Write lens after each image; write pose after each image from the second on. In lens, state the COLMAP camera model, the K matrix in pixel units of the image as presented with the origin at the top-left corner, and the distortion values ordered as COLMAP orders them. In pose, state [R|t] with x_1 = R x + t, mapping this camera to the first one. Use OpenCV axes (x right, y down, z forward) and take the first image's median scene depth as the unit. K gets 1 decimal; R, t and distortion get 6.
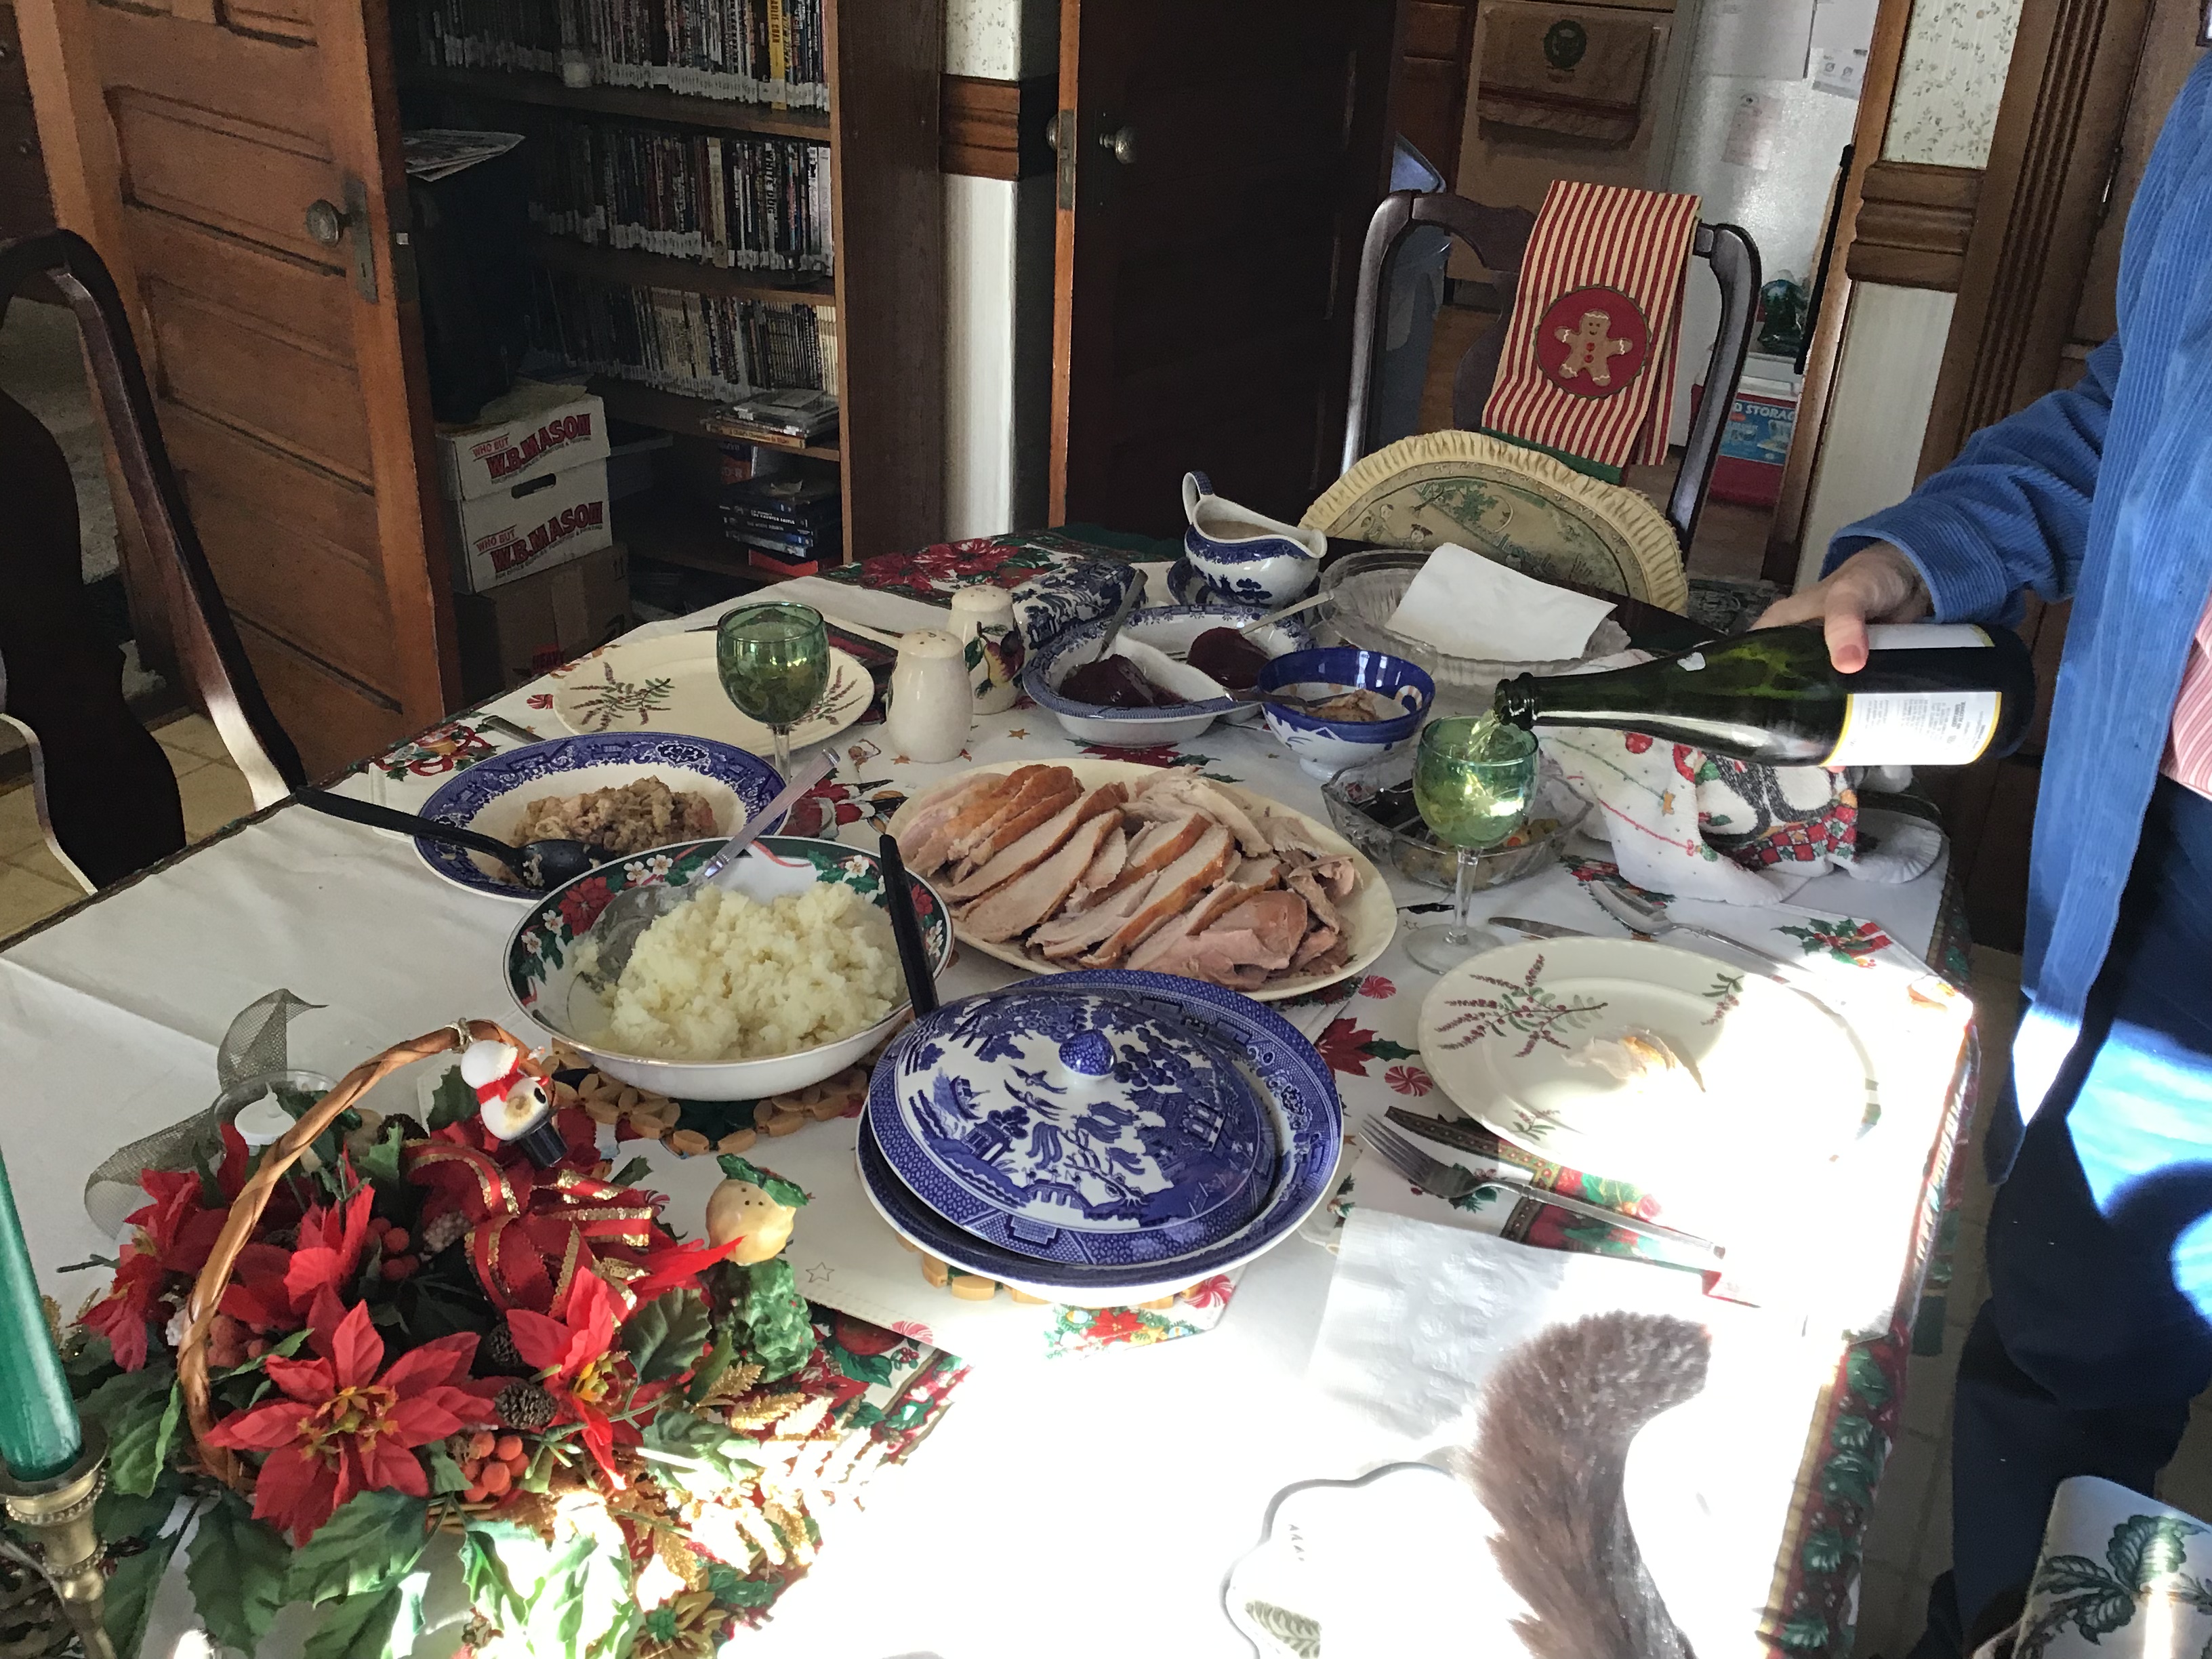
lens RADIAL K [[2005.6, 0, 1106.0], [0, 2005.6, 829.5], [0, 0, 1]] dist [0.119763, -0.254792]
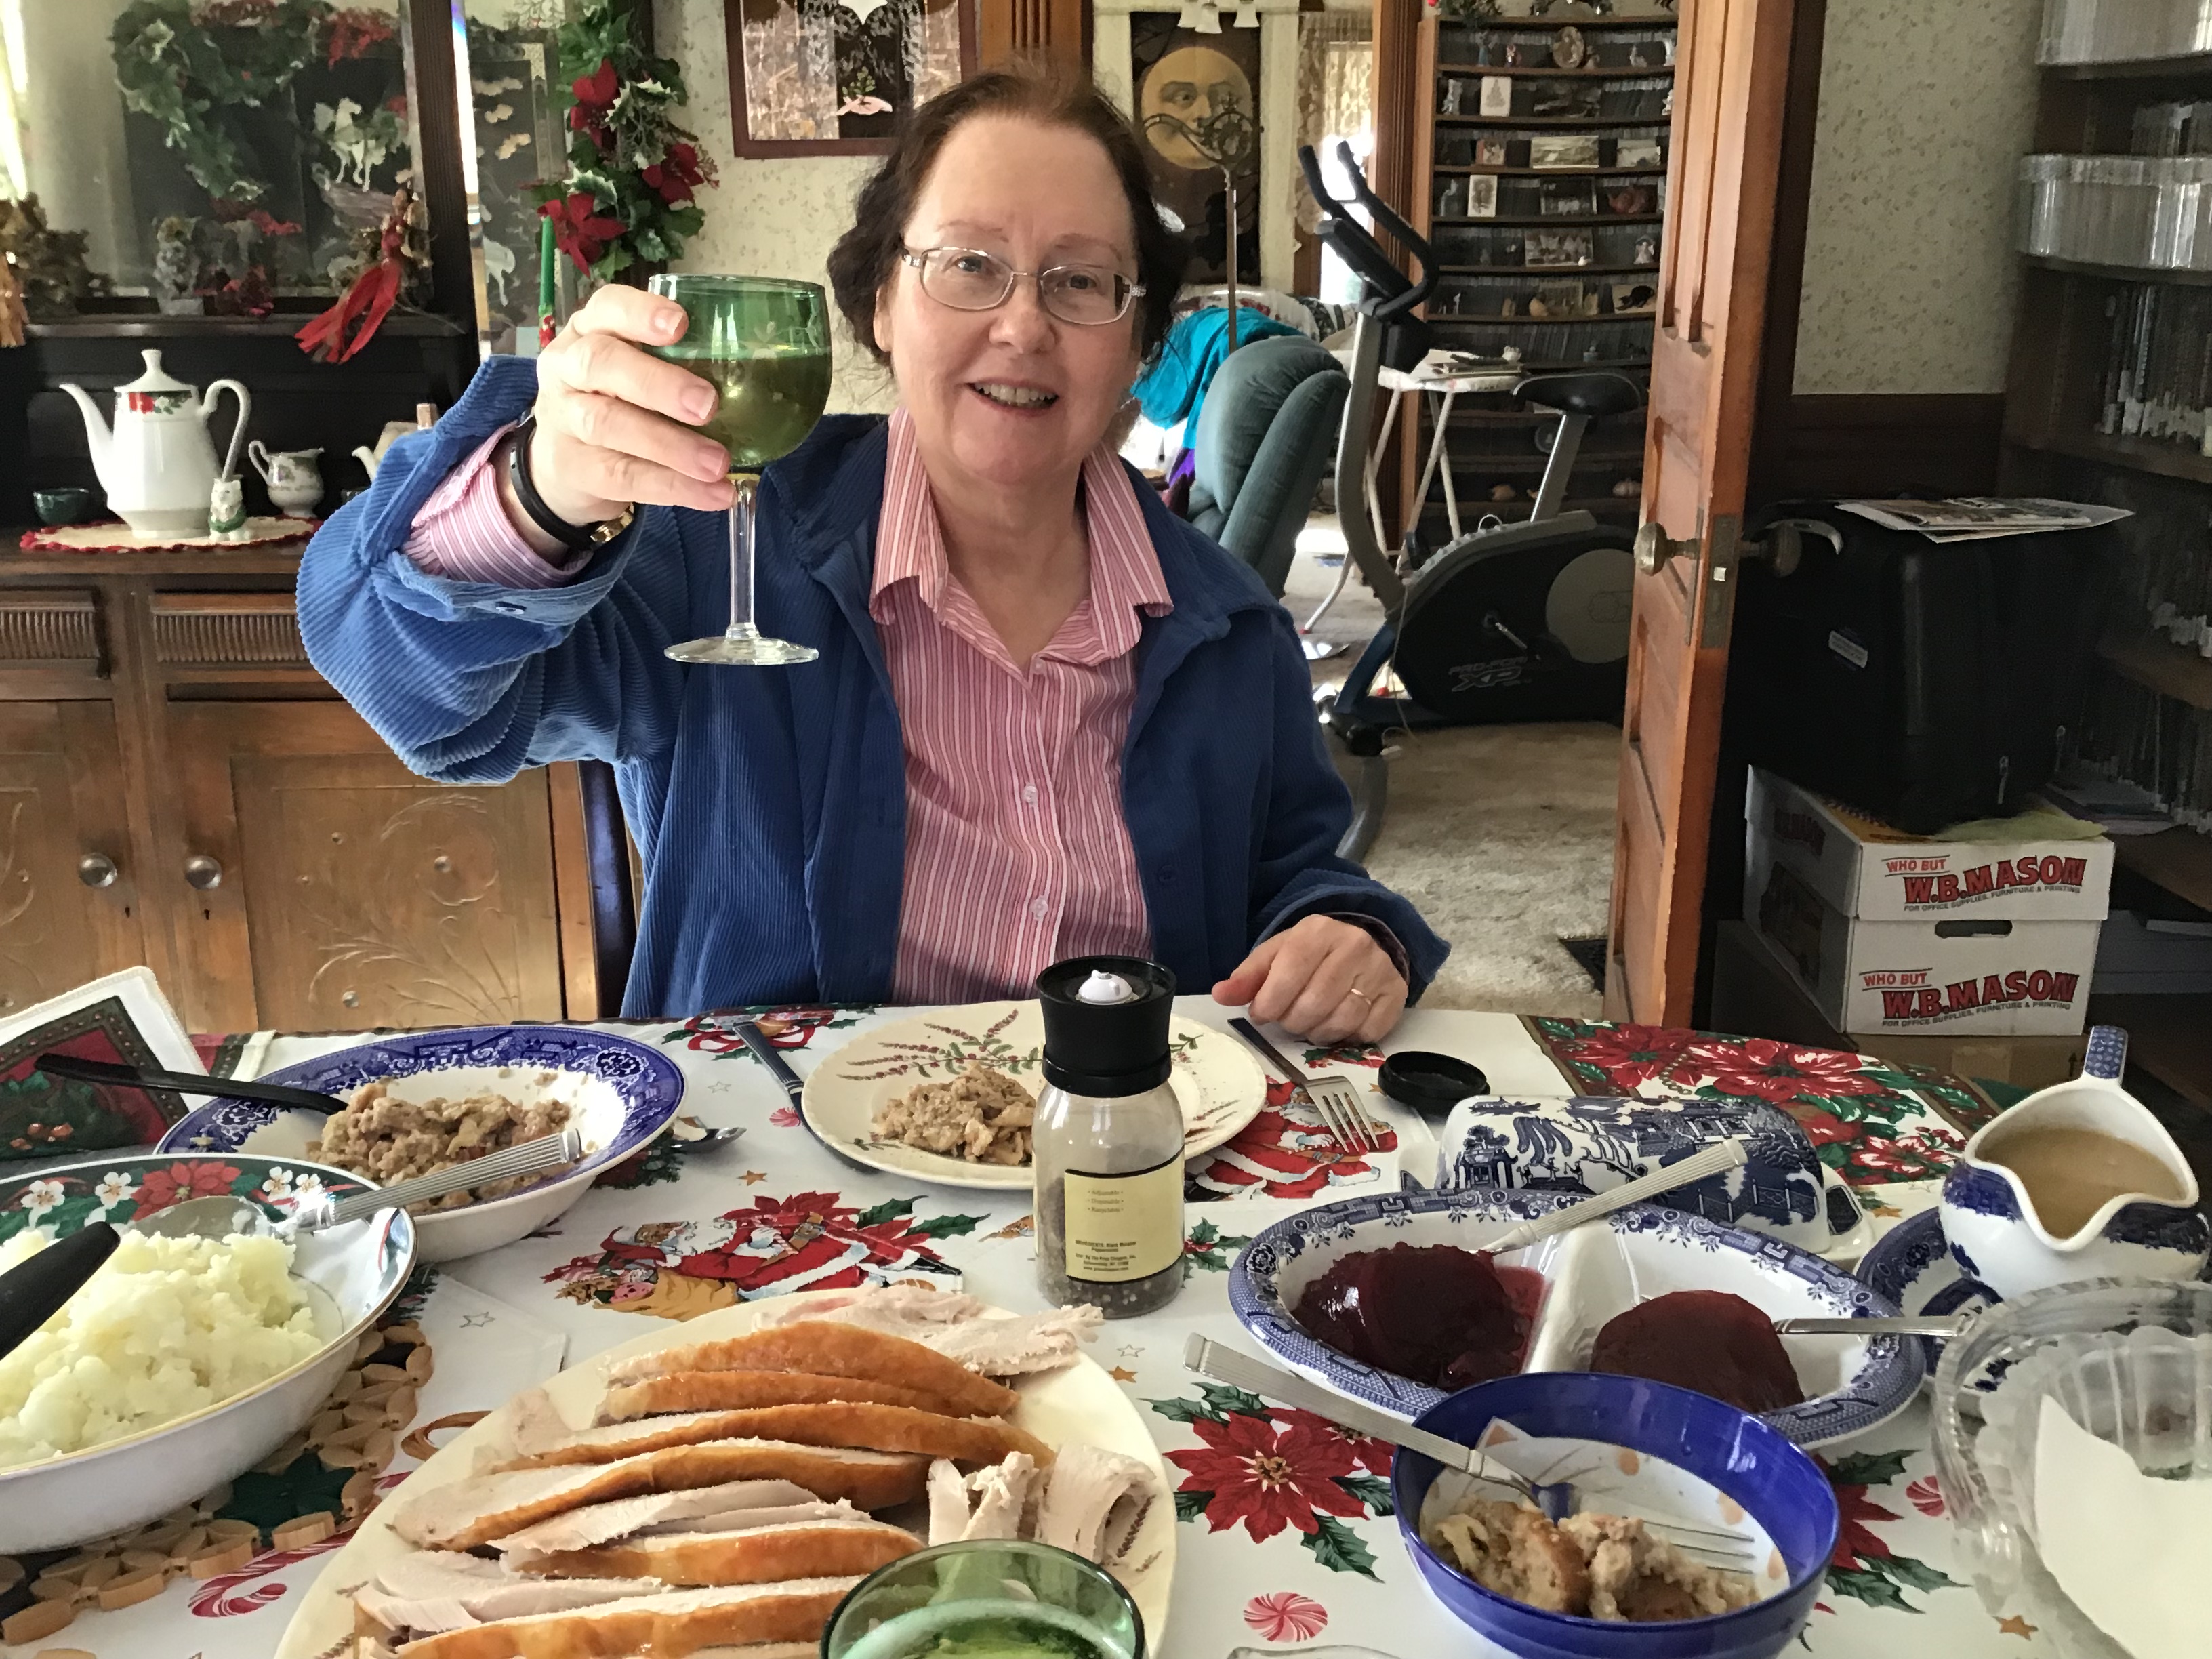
lens RADIAL K [[2005.6, 0, 1106.0], [0, 2005.6, 829.5], [0, 0, 1]] dist [0.119763, -0.254792]
pose [[0.520992, 0.201698, -0.829389, 0.181268], [-0.374418, 0.927209, -0.009709, -0.073707], [0.767059, 0.315596, 0.558588, 0.303324]]
